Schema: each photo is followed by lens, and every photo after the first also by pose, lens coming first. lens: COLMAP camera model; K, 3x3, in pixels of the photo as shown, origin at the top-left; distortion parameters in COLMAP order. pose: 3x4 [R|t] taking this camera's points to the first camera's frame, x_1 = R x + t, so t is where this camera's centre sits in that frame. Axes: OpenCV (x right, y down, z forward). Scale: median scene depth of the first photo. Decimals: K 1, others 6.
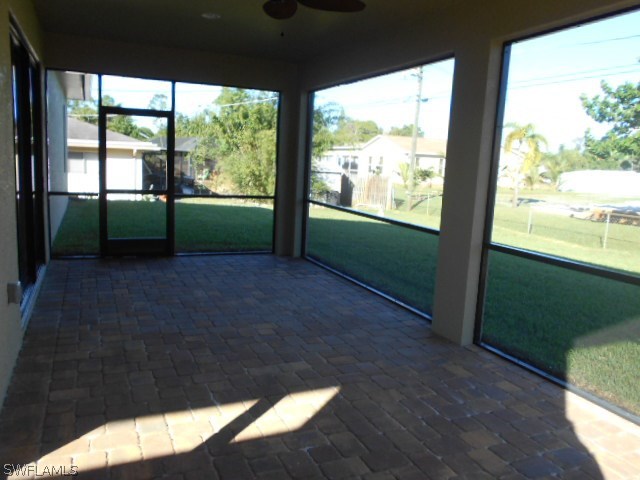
lens RADIAL K [[517.3, 0, 329.9], [0, 517.3, 241.3], [0, 0, 1]] dist [-0.000742, -0.002074]
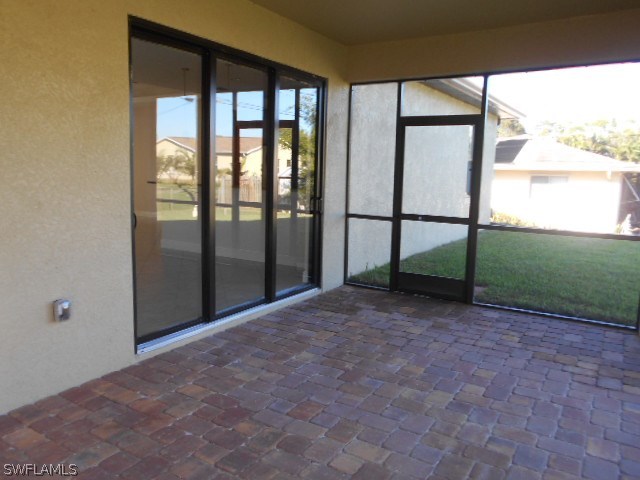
lens RADIAL K [[523.7, 0, 319.4], [0, 523.7, 226.8], [0, 0, 1]] dist [-0.011050, -0.007601]
pose [[0.556556, 0.063775, -0.828359, 0.269086], [-0.127975, 0.991731, -0.009631, -0.064126], [0.820895, 0.111369, 0.560115, 0.505119]]
